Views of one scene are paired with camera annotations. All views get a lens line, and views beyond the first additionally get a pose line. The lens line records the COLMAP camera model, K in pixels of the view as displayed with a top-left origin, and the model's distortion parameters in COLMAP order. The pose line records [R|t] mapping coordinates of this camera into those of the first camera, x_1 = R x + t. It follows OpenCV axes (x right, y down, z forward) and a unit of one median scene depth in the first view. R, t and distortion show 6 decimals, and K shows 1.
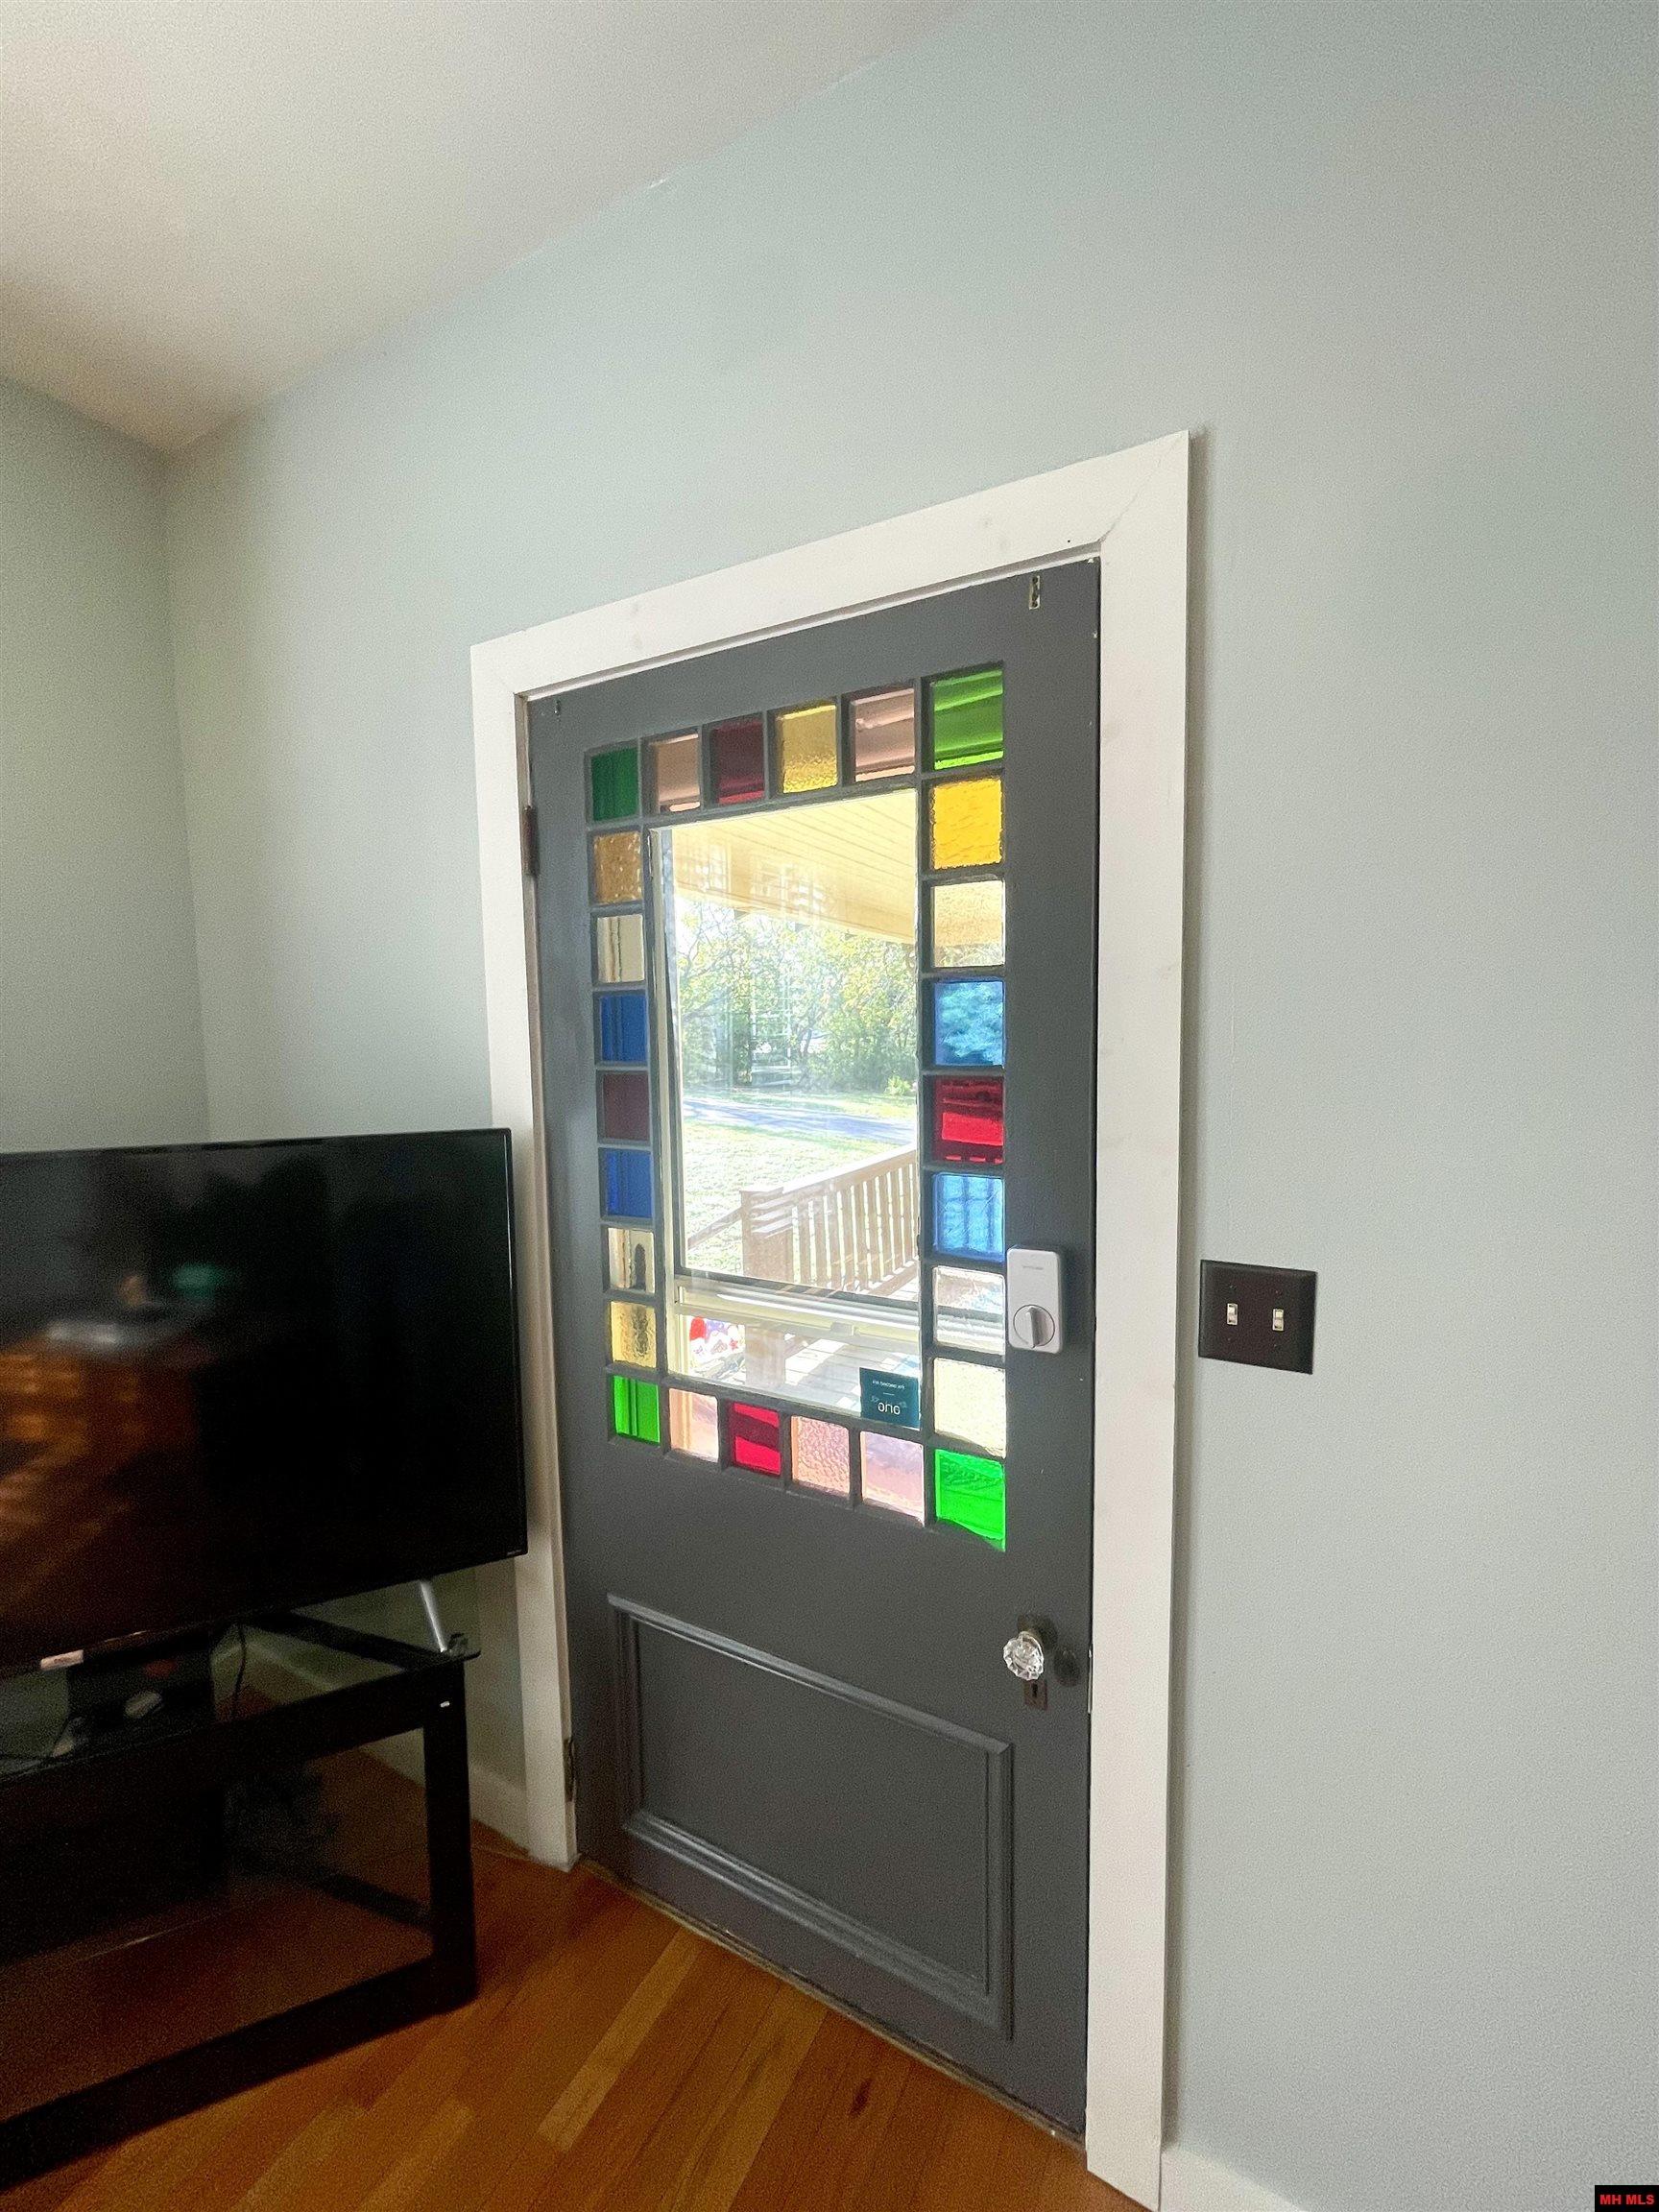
lens RADIAL K [[889.7, 0, 830.7], [0, 889.7, 1095.5], [0, 0, 1]] dist [0.000073, -0.000570]
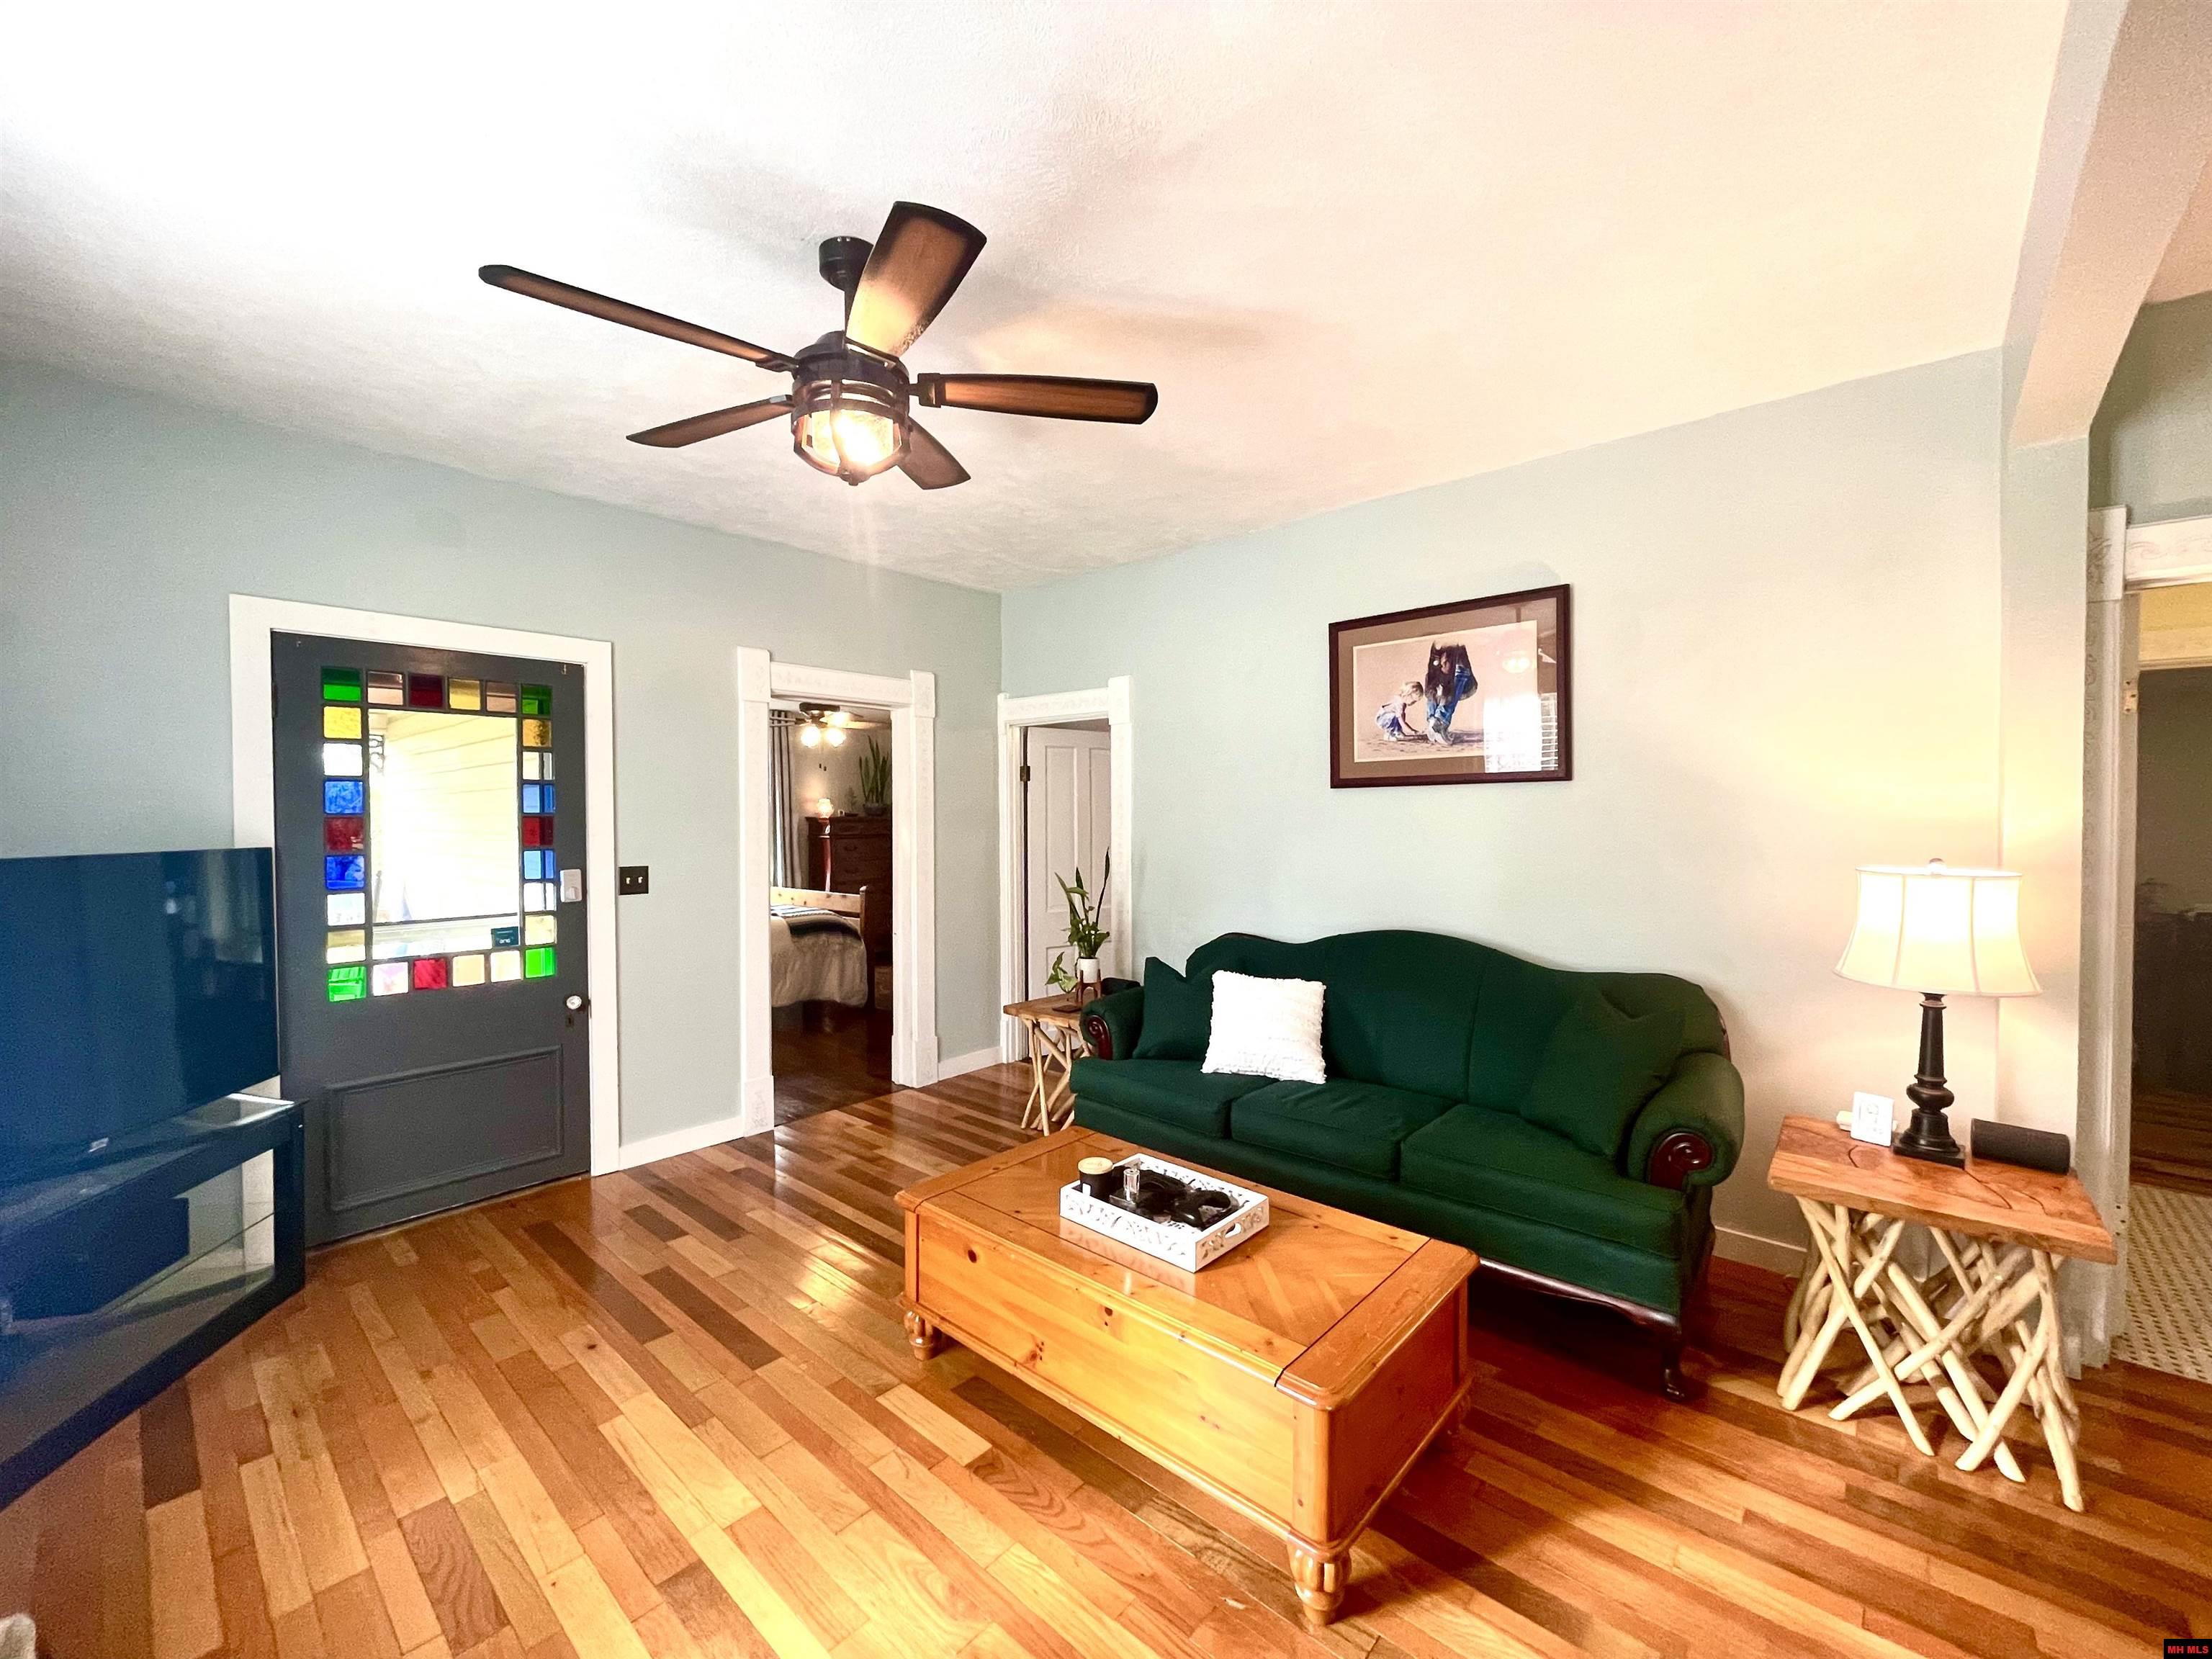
lens RADIAL K [[900.1, 0, 1101.1], [0, 900.1, 819.6], [0, 0, 1]] dist [0.002068, 0.000470]
pose [[0.238559, 0.005710, 0.971111, -2.207058], [0.076878, 0.996733, -0.024746, 0.196195], [-0.968080, 0.080560, 0.237341, -1.461281]]
